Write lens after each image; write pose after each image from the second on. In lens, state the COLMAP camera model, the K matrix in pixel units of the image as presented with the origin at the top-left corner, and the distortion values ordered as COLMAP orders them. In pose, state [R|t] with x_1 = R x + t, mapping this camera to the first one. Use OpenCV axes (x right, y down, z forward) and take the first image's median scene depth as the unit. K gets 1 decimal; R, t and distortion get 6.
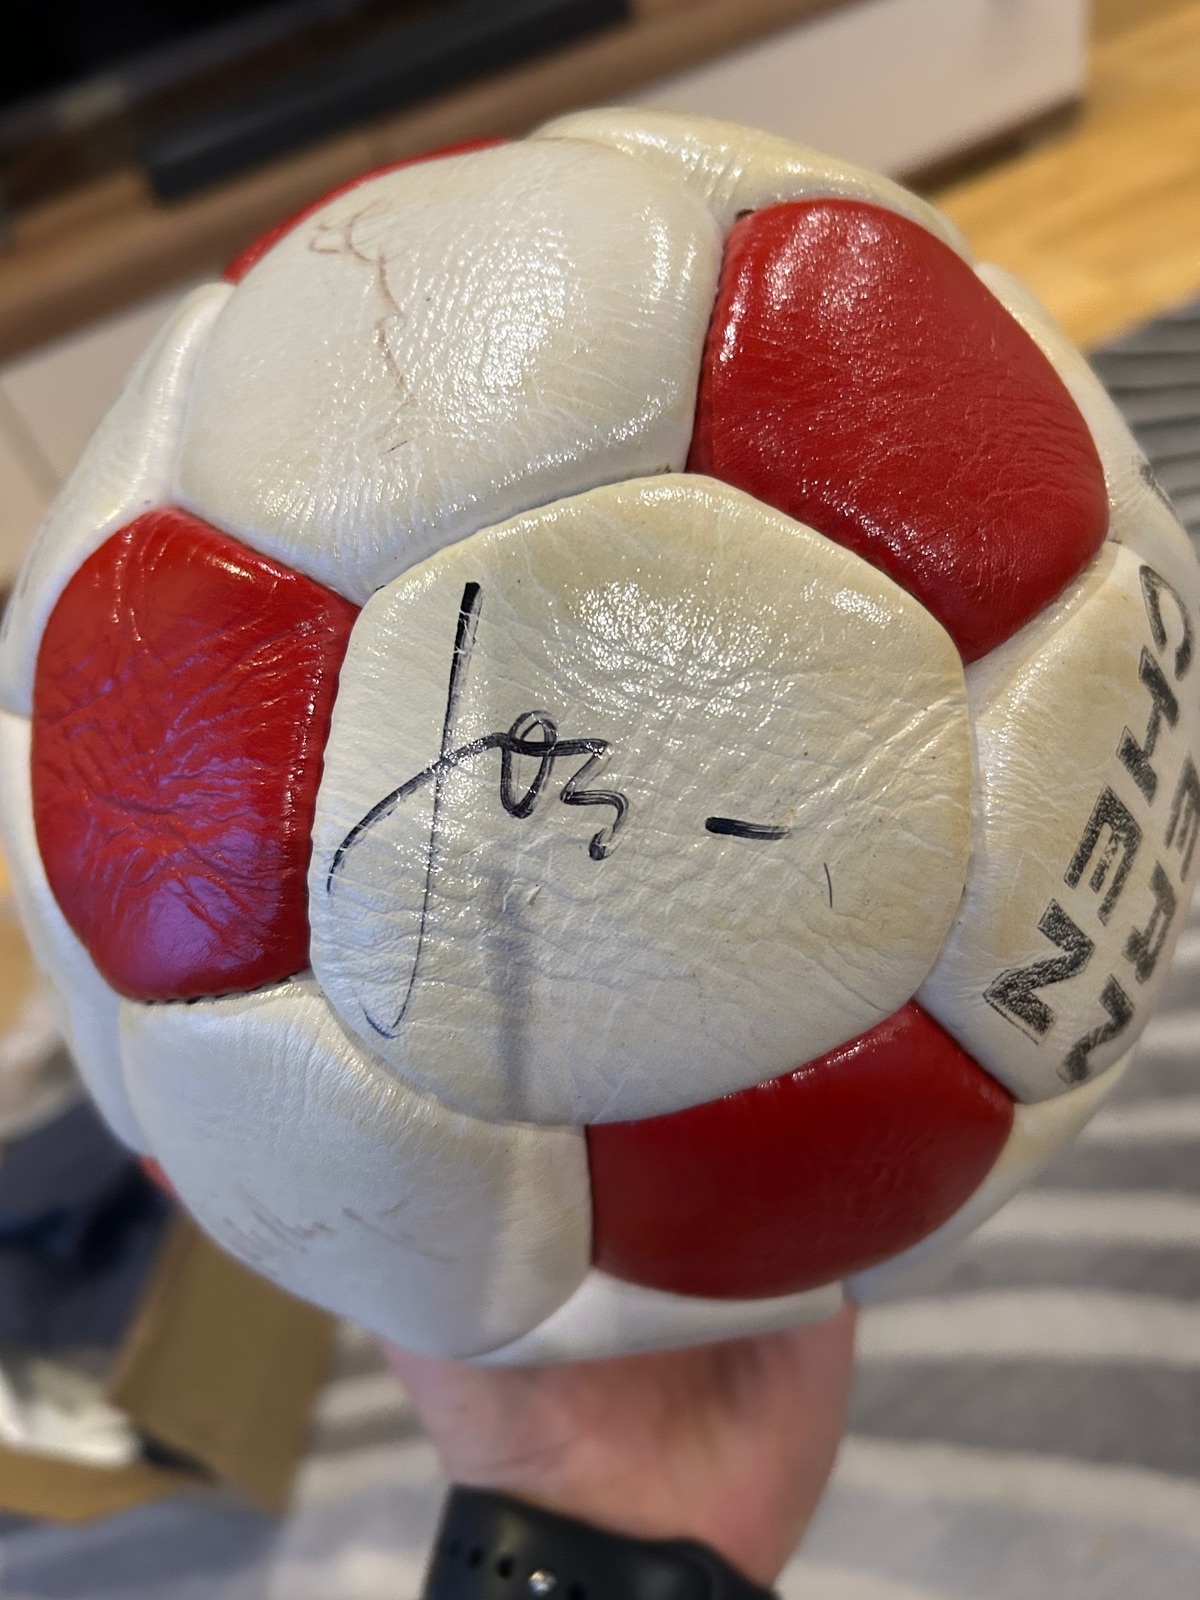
lens RADIAL K [[1226.7, 0, 600.0], [0, 1226.7, 800.0], [0, 0, 1]] dist [0.013009, -0.113199]
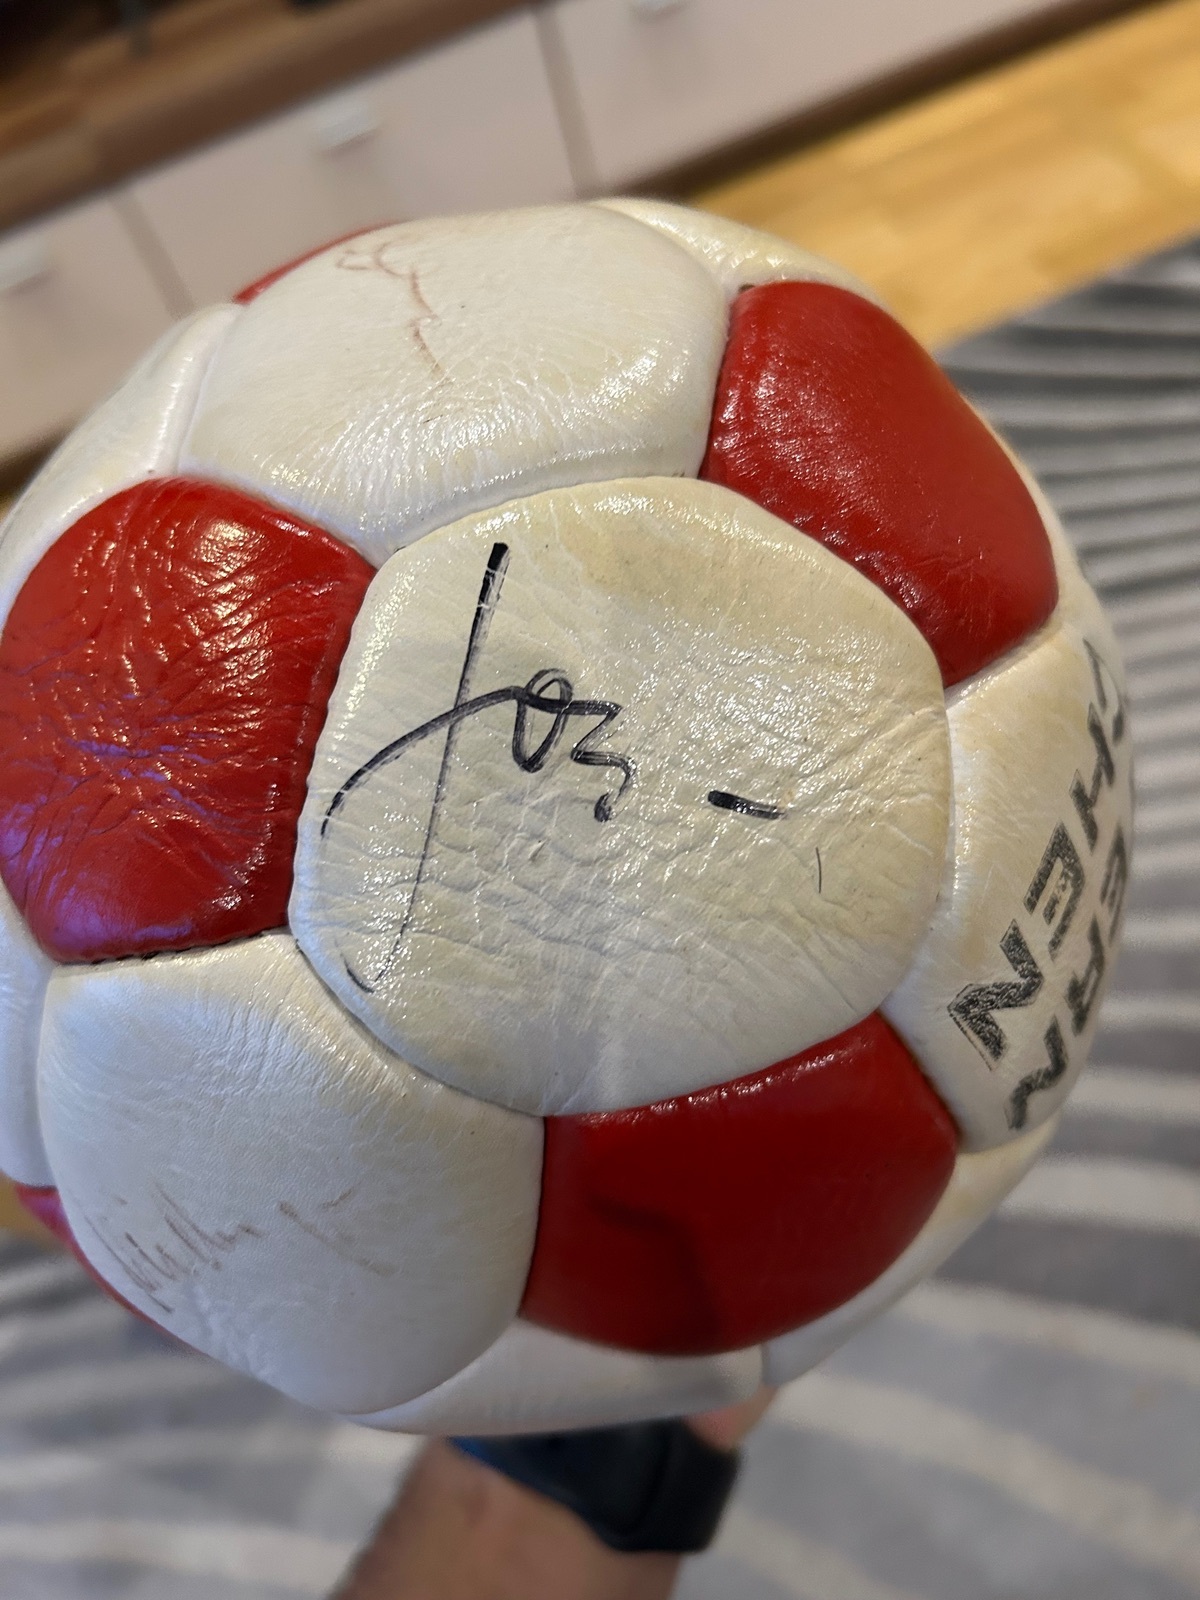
lens RADIAL K [[1226.7, 0, 600.0], [0, 1226.7, 800.0], [0, 0, 1]] dist [0.013009, -0.113199]
pose [[0.989100, 0.087740, 0.118247, -0.119821], [-0.068262, 0.984797, -0.159735, 0.186270], [-0.130464, 0.149922, 0.980052, 0.011229]]
